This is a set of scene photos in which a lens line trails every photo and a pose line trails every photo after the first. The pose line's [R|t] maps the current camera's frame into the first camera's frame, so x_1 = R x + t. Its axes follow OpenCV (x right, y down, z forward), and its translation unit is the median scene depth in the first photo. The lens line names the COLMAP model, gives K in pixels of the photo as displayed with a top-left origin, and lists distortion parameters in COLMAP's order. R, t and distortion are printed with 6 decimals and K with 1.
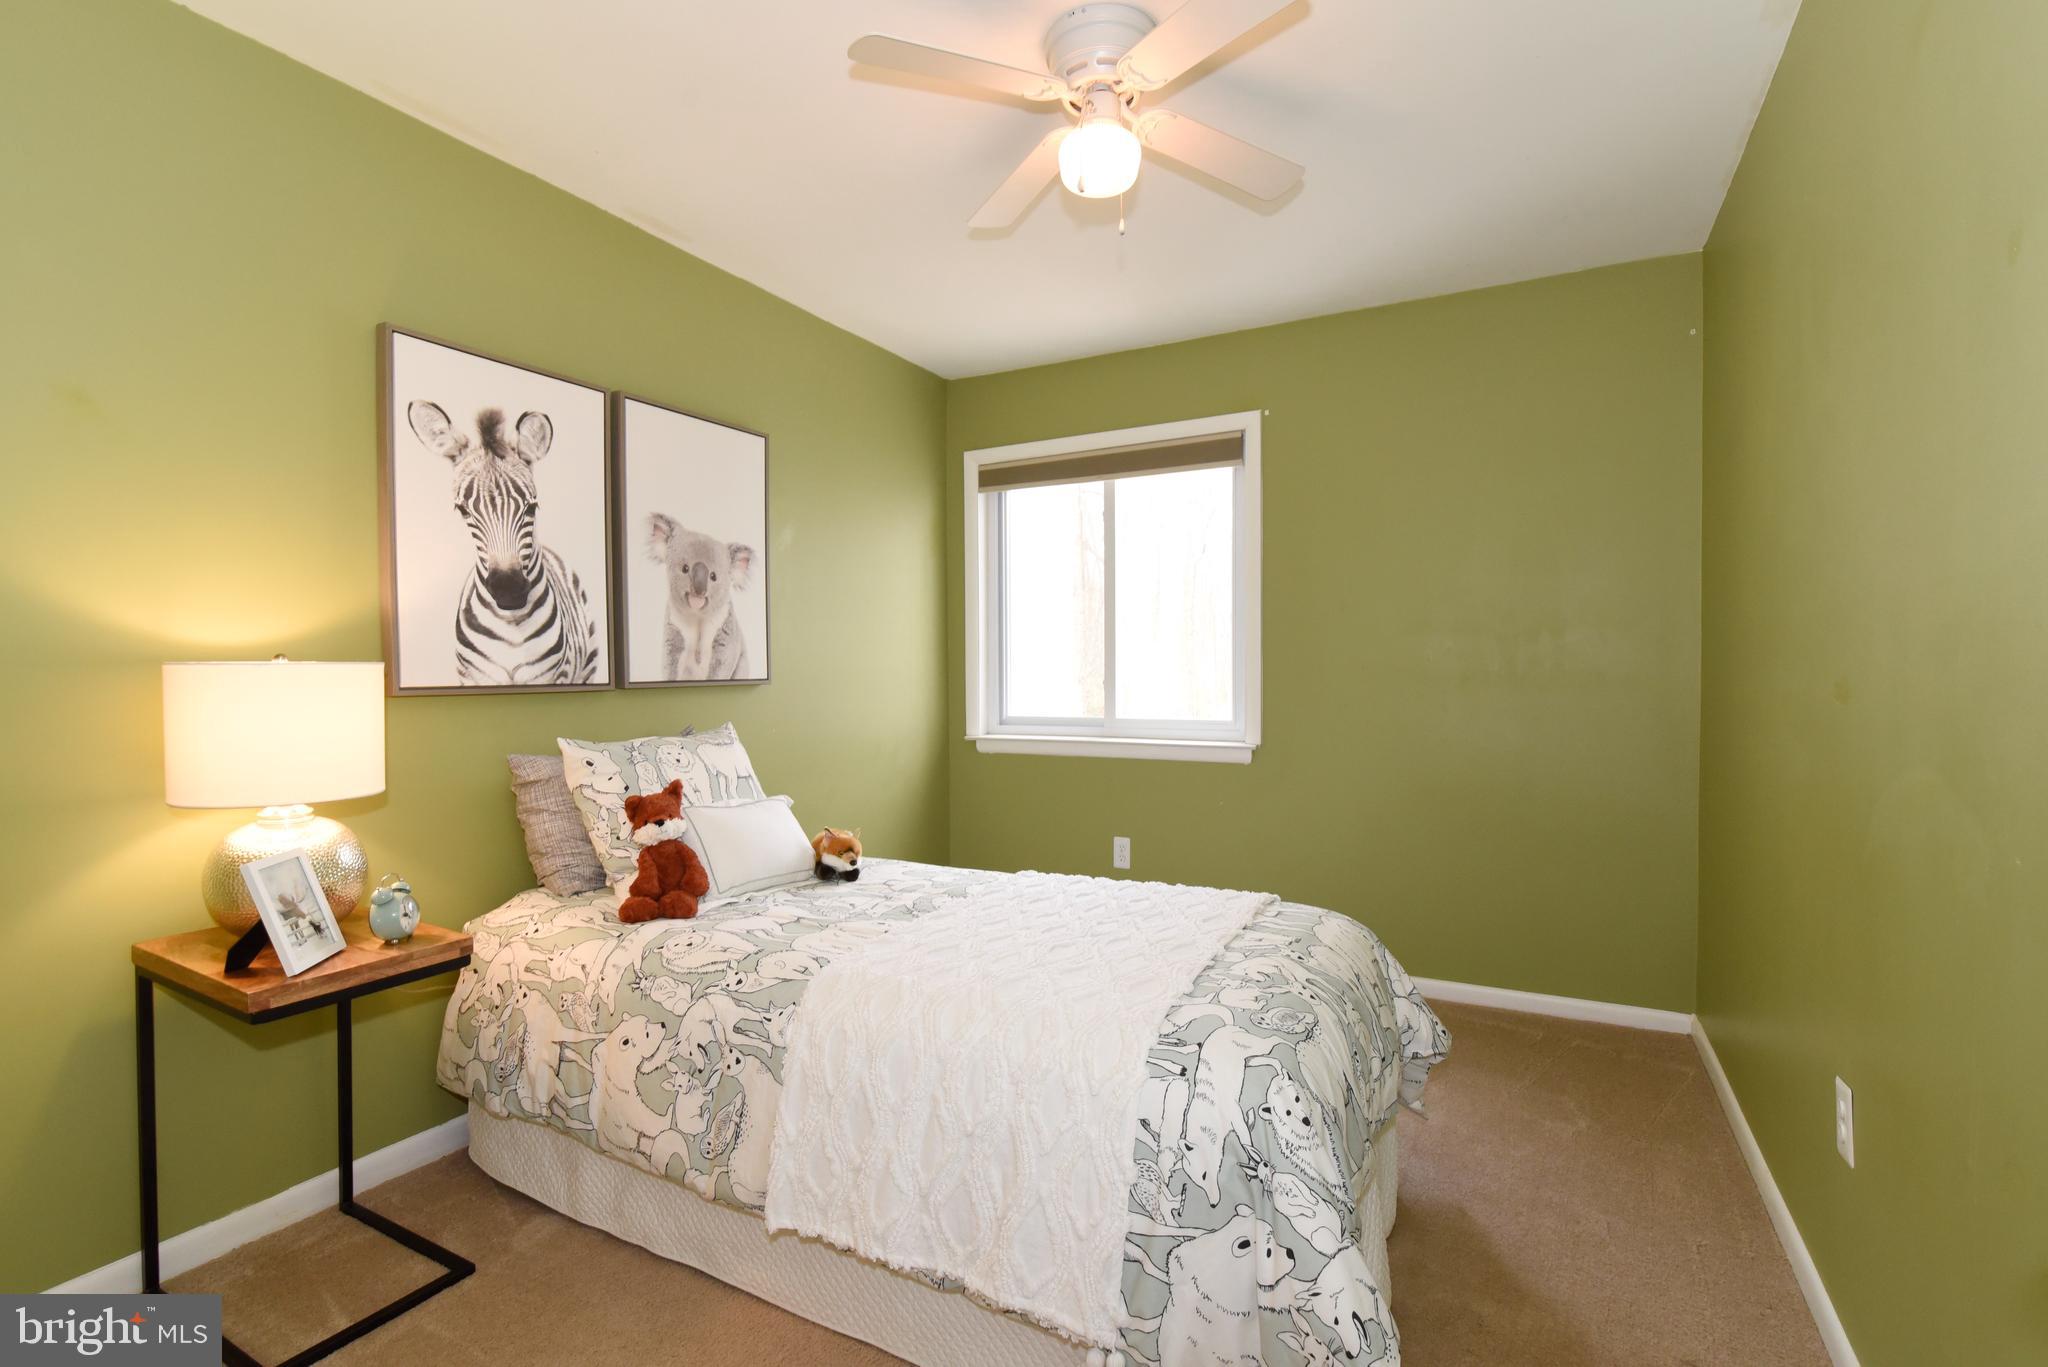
lens RADIAL K [[940.1, 0, 1024.0], [0, 940.1, 683.5], [0, 0, 1]] dist [-0.008241, -0.000787]
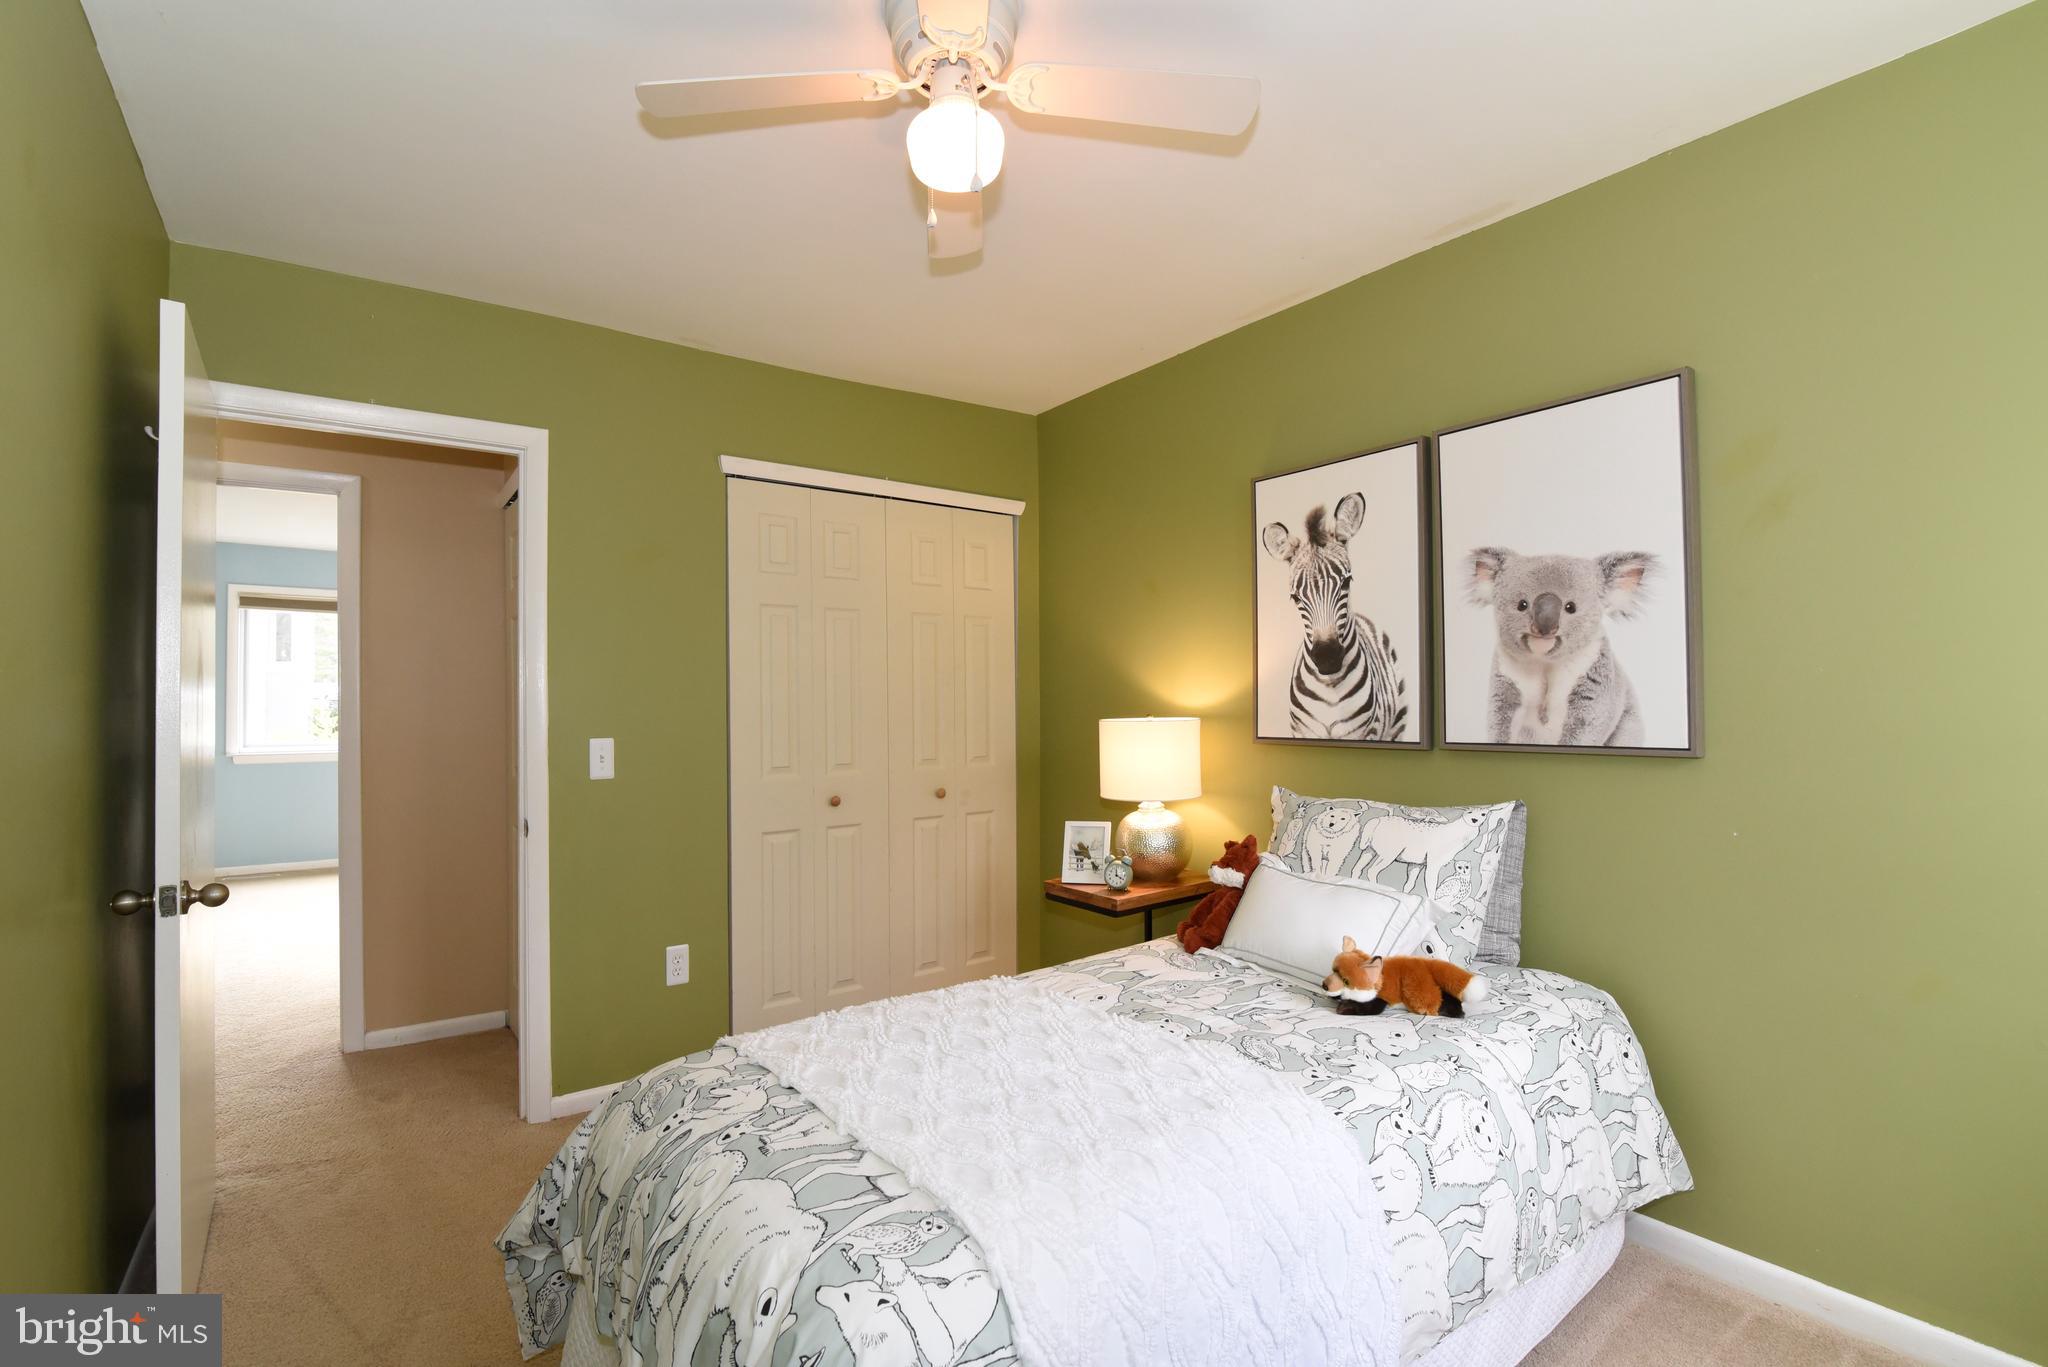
lens RADIAL K [[940.1, 0, 1024.0], [0, 940.1, 683.5], [0, 0, 1]] dist [-0.008241, -0.000787]
pose [[-0.434023, -0.008158, -0.900865, 0.643212], [-0.004835, 0.999966, -0.006726, -0.055734], [0.900889, 0.001436, -0.434048, 1.128035]]
